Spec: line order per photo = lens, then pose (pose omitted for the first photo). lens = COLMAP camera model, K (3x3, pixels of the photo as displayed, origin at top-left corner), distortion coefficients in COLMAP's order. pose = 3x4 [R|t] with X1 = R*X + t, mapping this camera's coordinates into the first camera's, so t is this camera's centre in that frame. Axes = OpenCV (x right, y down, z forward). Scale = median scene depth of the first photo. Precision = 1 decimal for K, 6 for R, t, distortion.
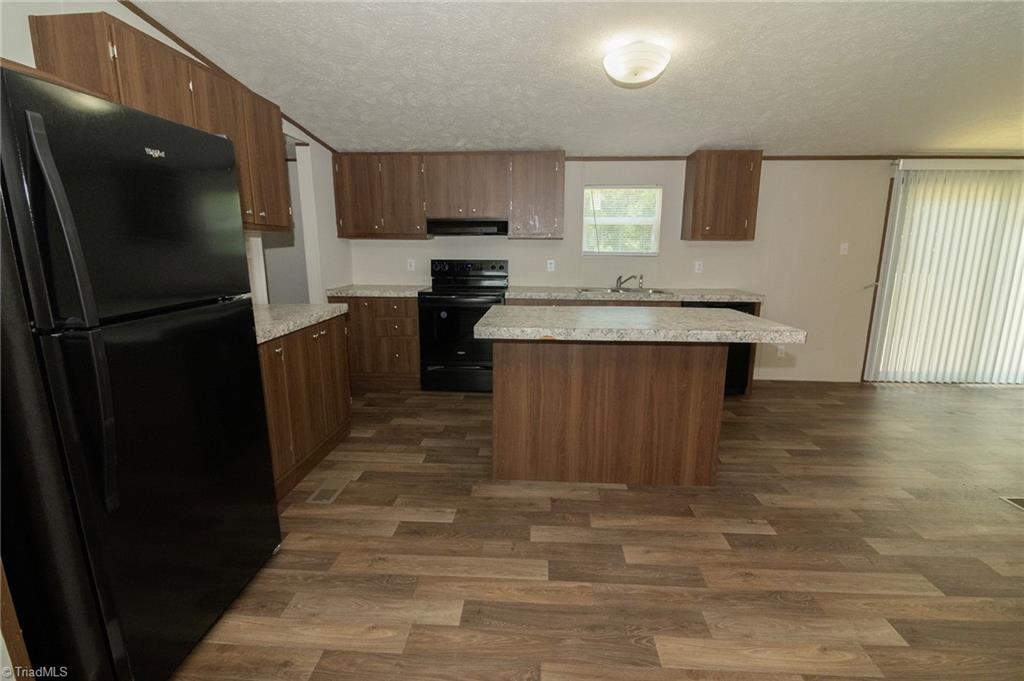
lens RADIAL K [[467.0, 0, 512.0], [0, 467.0, 340.5], [0, 0, 1]] dist [0.001554, 0.000056]
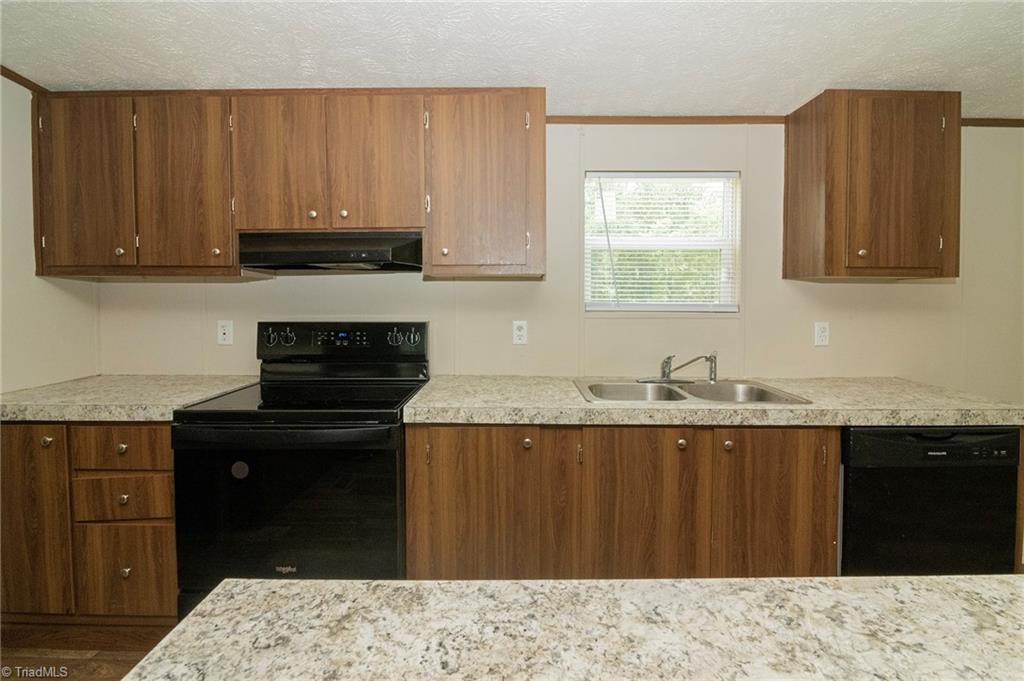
lens RADIAL K [[472.1, 0, 513.9], [0, 472.1, 309.4], [0, 0, 1]] dist [-0.000526, -0.000196]
pose [[0.998718, -0.005803, 0.050278, 0.054655], [0.013938, 0.986526, -0.163011, -0.109539], [-0.048654, 0.163502, 0.985342, 0.543813]]
